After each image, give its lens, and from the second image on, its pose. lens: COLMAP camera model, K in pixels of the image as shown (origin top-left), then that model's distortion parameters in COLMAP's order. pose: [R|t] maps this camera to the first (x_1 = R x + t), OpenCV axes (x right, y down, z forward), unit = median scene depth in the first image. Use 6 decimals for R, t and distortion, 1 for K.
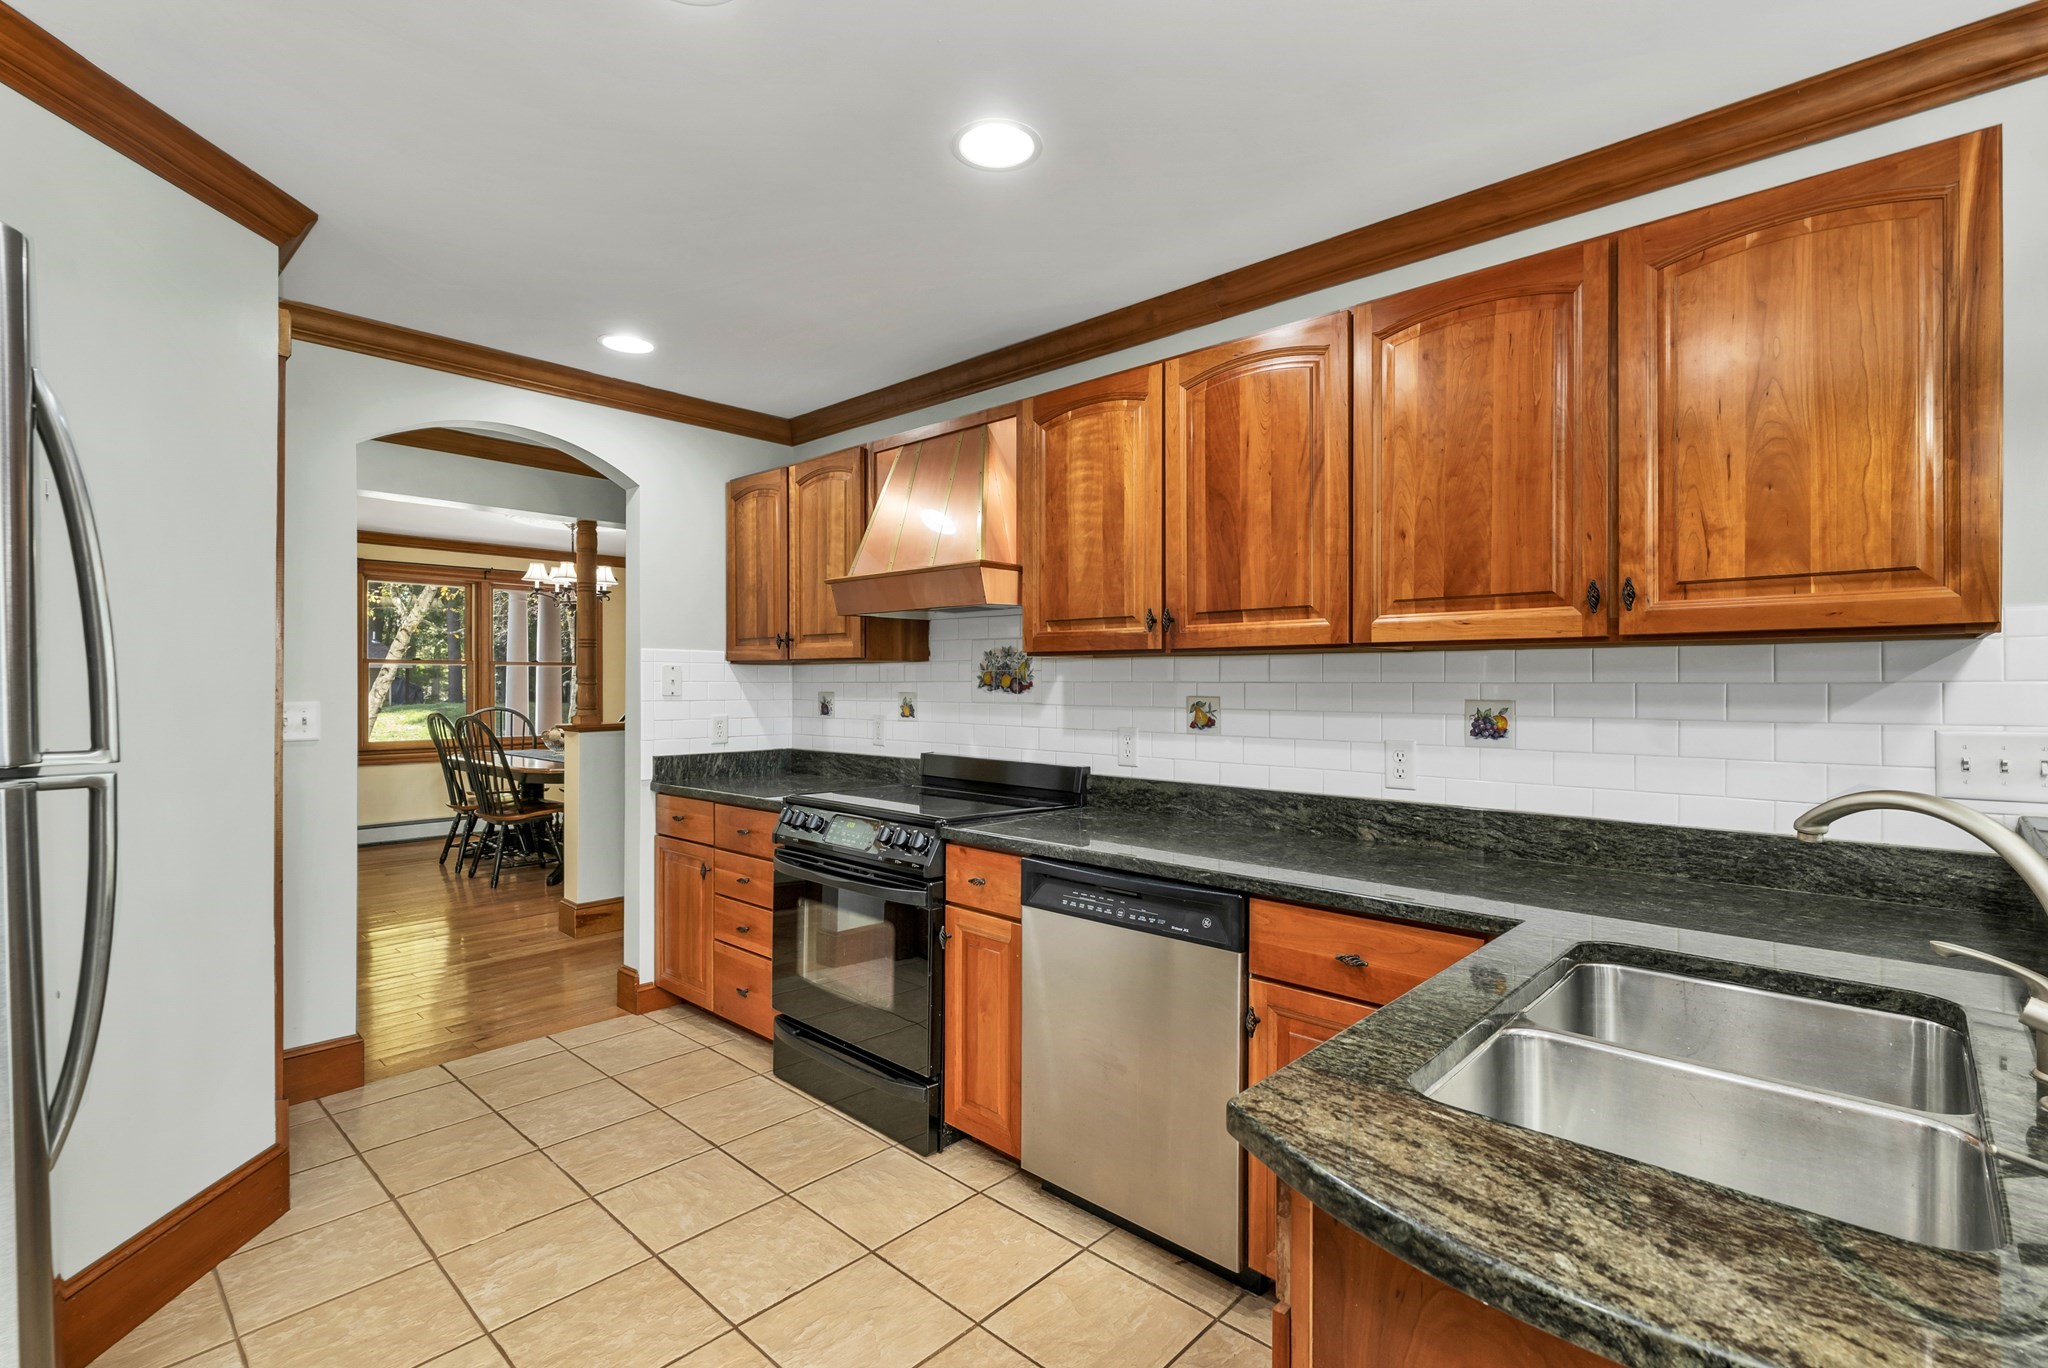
lens RADIAL K [[946.0, 0, 1024.0], [0, 946.0, 684.0], [0, 0, 1]] dist [0.000605, 0.000061]
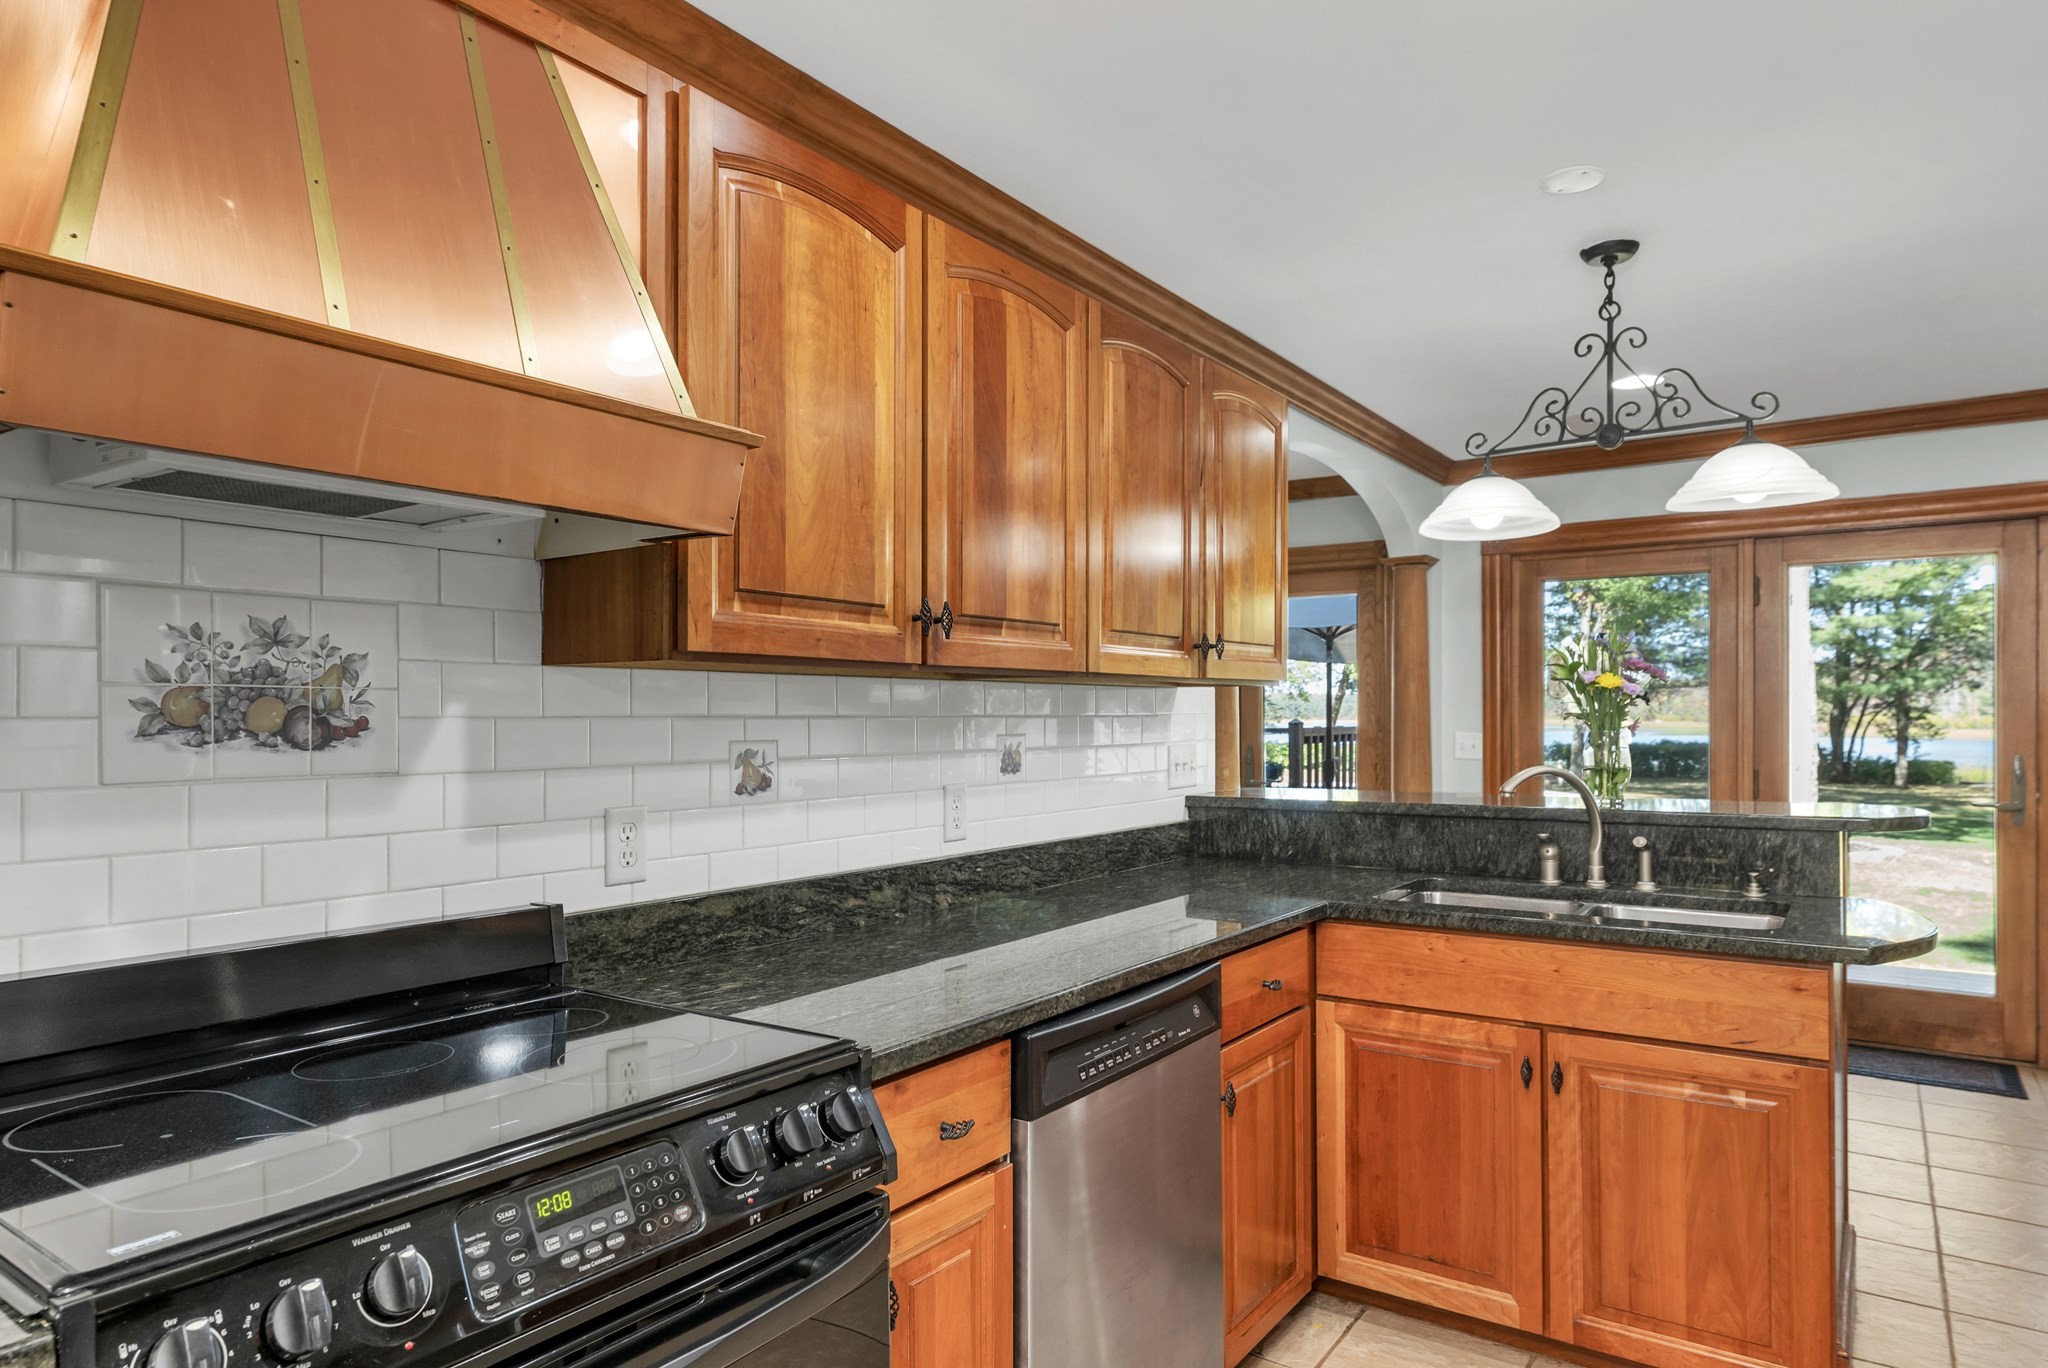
lens RADIAL K [[1206.6, 0, 1022.7], [0, 1206.6, 706.6], [0, 0, 1]] dist [-0.000399, -0.000032]
pose [[-0.136424, 0.004550, 0.990640, -0.626248], [0.002372, 0.999988, -0.004266, -0.004957], [-0.990648, 0.001768, -0.136433, 0.985254]]
